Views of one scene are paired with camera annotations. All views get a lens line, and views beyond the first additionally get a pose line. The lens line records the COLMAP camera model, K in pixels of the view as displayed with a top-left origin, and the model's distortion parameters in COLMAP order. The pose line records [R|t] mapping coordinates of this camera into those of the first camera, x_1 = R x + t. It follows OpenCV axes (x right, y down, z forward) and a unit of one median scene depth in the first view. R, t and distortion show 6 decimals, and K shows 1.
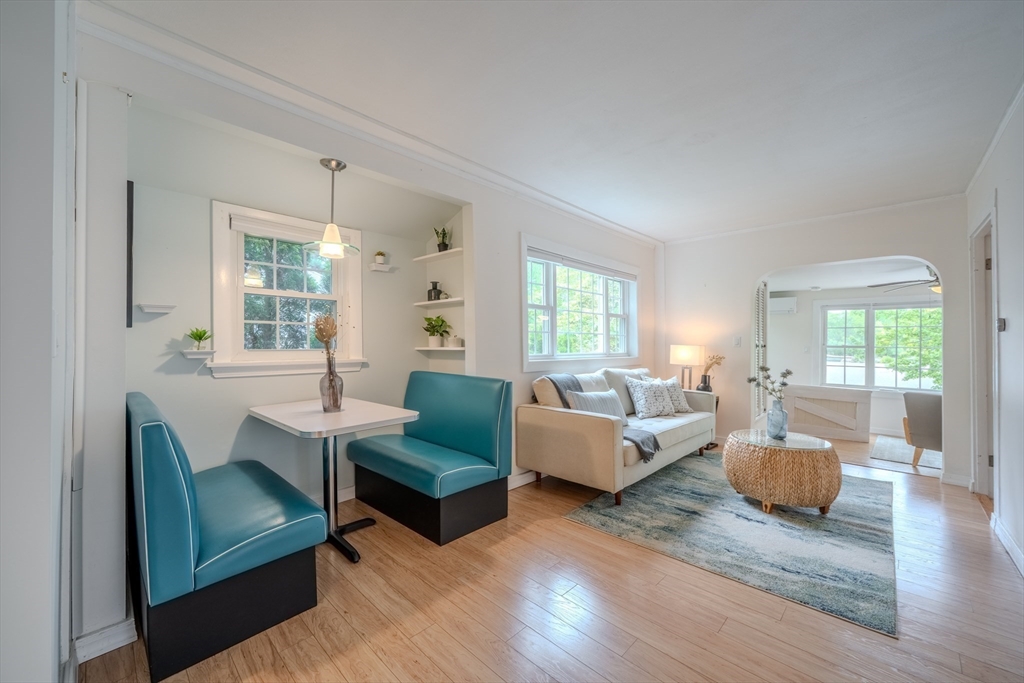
lens RADIAL K [[407.6, 0, 506.7], [0, 407.6, 343.5], [0, 0, 1]] dist [-0.000811, -0.000063]
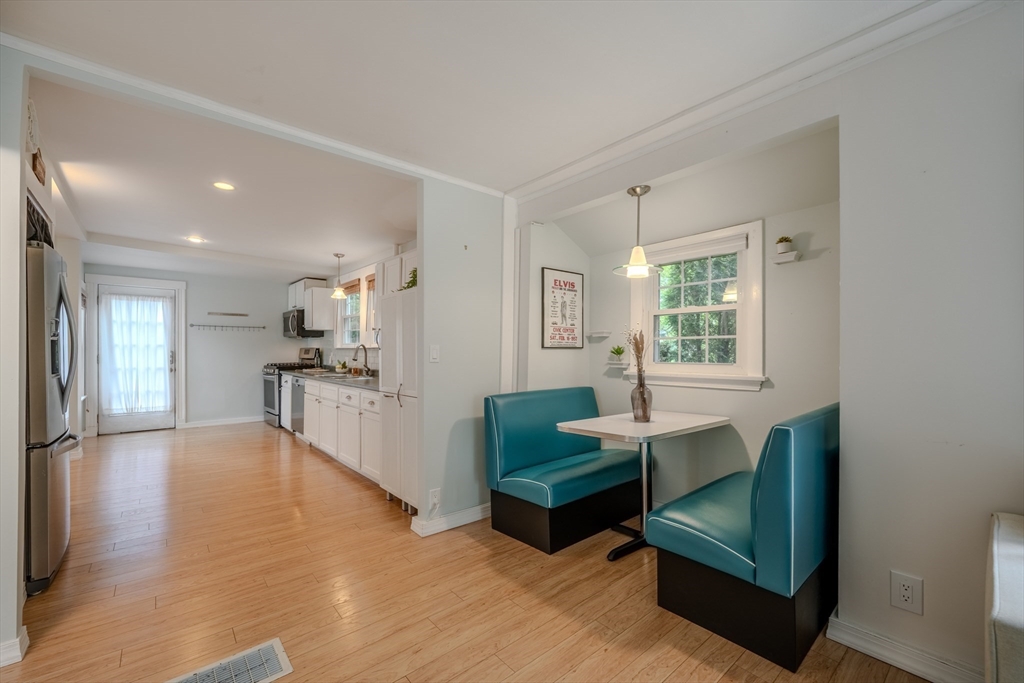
lens RADIAL K [[418.8, 0, 511.9], [0, 418.8, 350.6], [0, 0, 1]] dist [-0.000125, 0.000338]
pose [[-0.097732, -0.004721, -0.995202, 0.531186], [0.002338, 0.999985, -0.004973, -0.010911], [0.995210, -0.002813, -0.097720, 0.587776]]
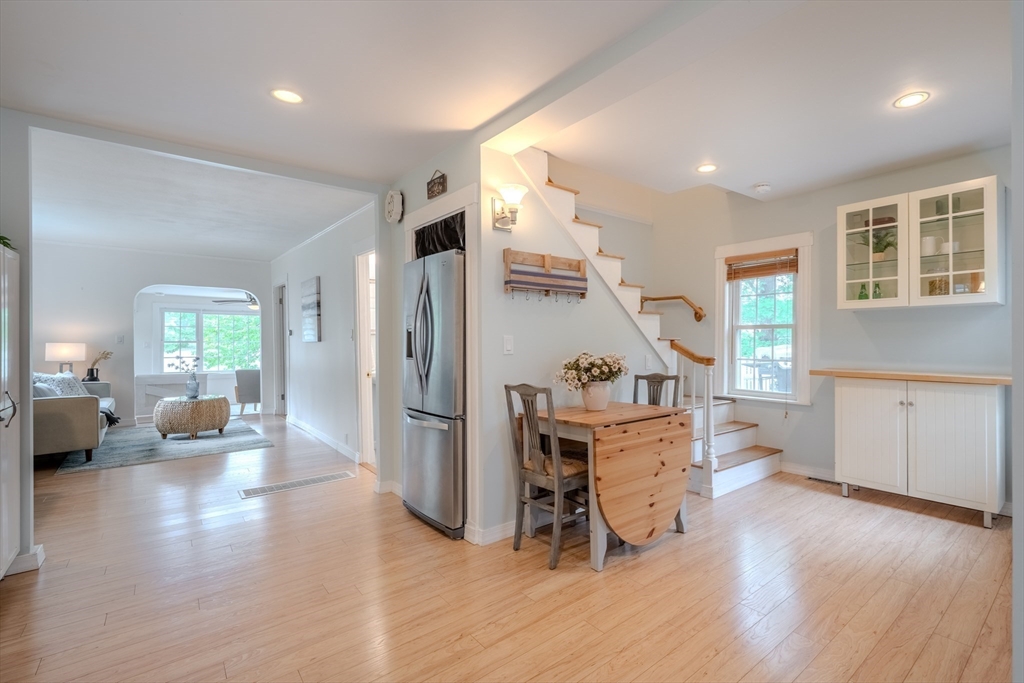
lens RADIAL K [[479.8, 0, 593.1], [0, 479.8, 339.6], [0, 0, 1]] dist [0.004039, 0.000505]
pose [[0.068966, -0.008399, 0.997584, -1.133170], [0.000639, 0.999965, 0.008375, -0.022108], [-0.997619, 0.000060, 0.068969, -0.740267]]
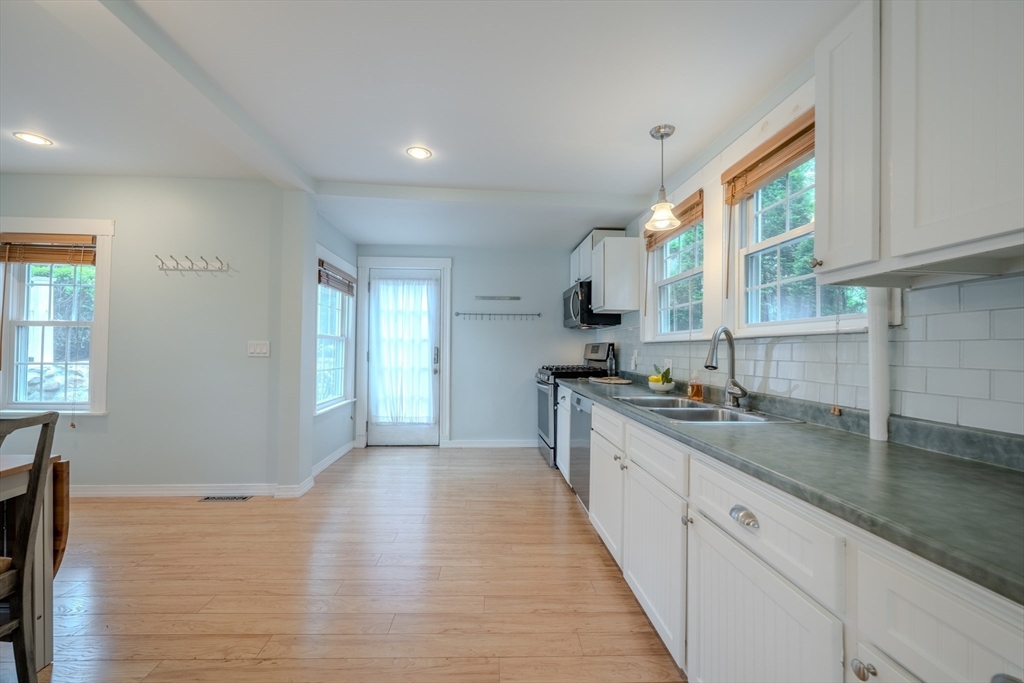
lens RADIAL K [[407.6, 0, 502.9], [0, 407.6, 341.7], [0, 0, 1]] dist [-0.000811, -0.000063]
pose [[-0.673193, -0.024586, -0.739058, -0.295781], [-0.007475, 0.999622, -0.026444, -0.004748], [0.739429, -0.012277, -0.673122, 0.023463]]
